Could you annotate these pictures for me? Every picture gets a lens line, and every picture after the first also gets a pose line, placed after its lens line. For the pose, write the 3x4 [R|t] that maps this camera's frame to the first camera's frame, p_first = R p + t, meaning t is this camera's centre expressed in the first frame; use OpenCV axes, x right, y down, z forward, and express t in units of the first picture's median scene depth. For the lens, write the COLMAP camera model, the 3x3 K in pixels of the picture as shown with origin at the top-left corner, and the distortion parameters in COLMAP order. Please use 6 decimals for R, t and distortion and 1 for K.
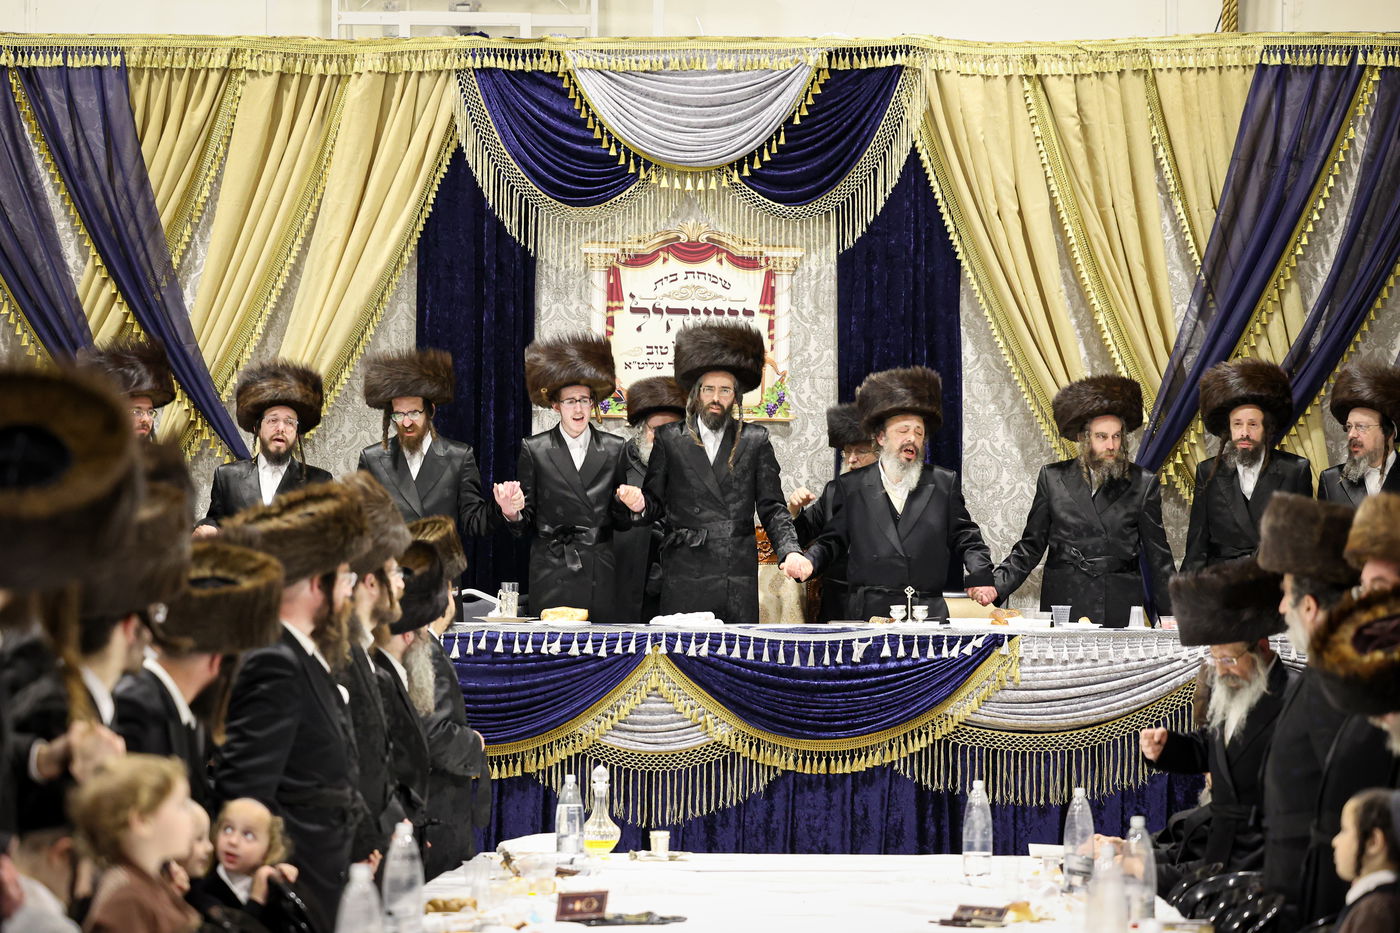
lens RADIAL K [[4300.9, 0, 700.0], [0, 4300.9, 466.5], [0, 0, 1]] dist [-0.747668, 25.824845]
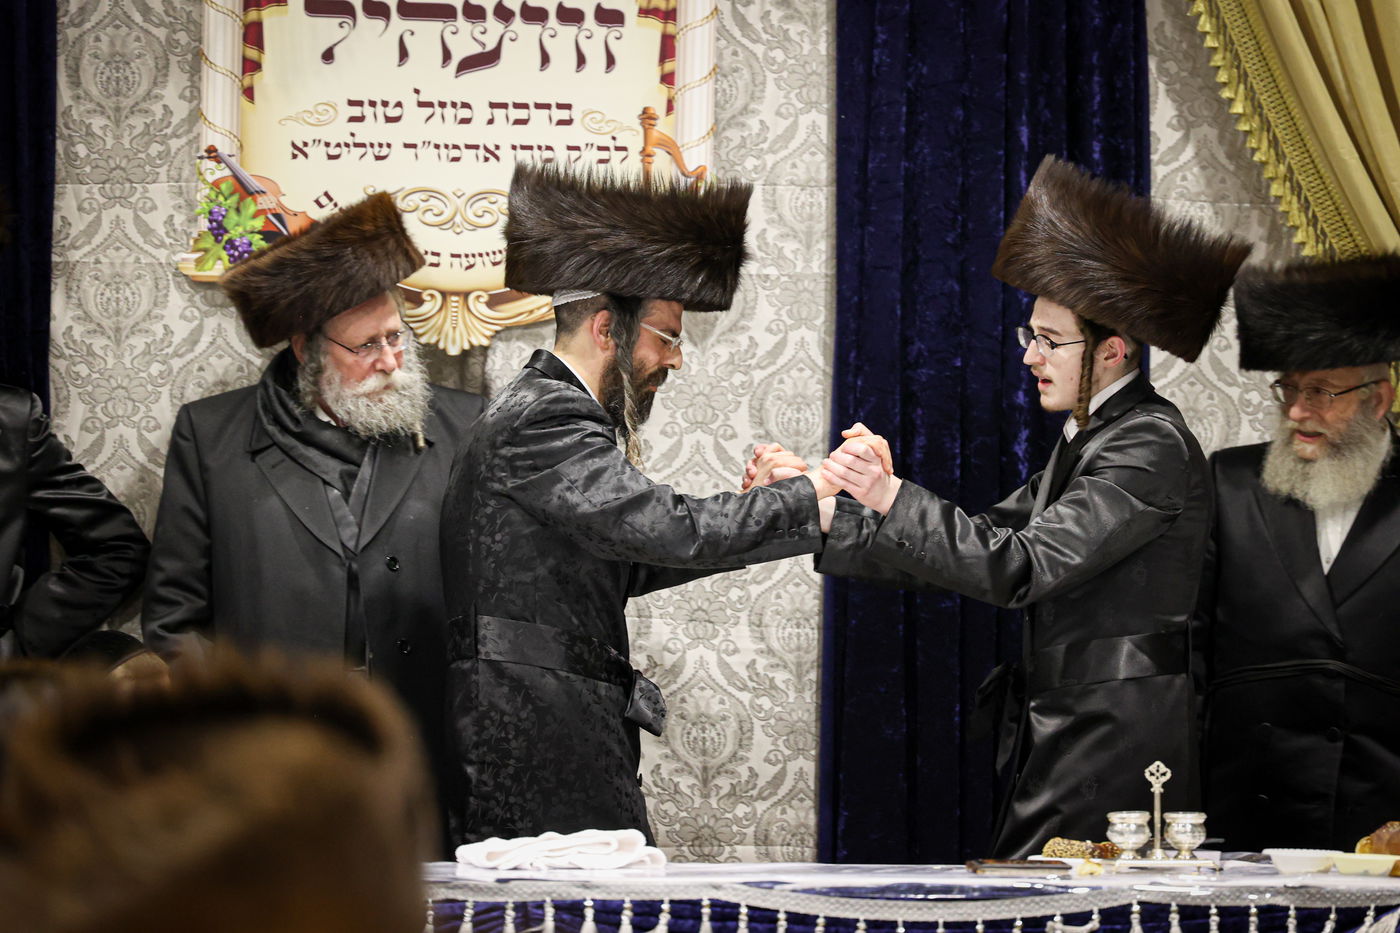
lens RADIAL K [[7567.8, 0, 573.9], [0, 7567.8, 591.8], [0, 0, 1]] dist [0.374418, 21.732808]
pose [[0.990920, -0.001420, 0.134448, -0.084896], [-0.006556, 0.998245, 0.058860, -0.024153], [-0.134296, -0.059207, 0.989171, 0.314600]]
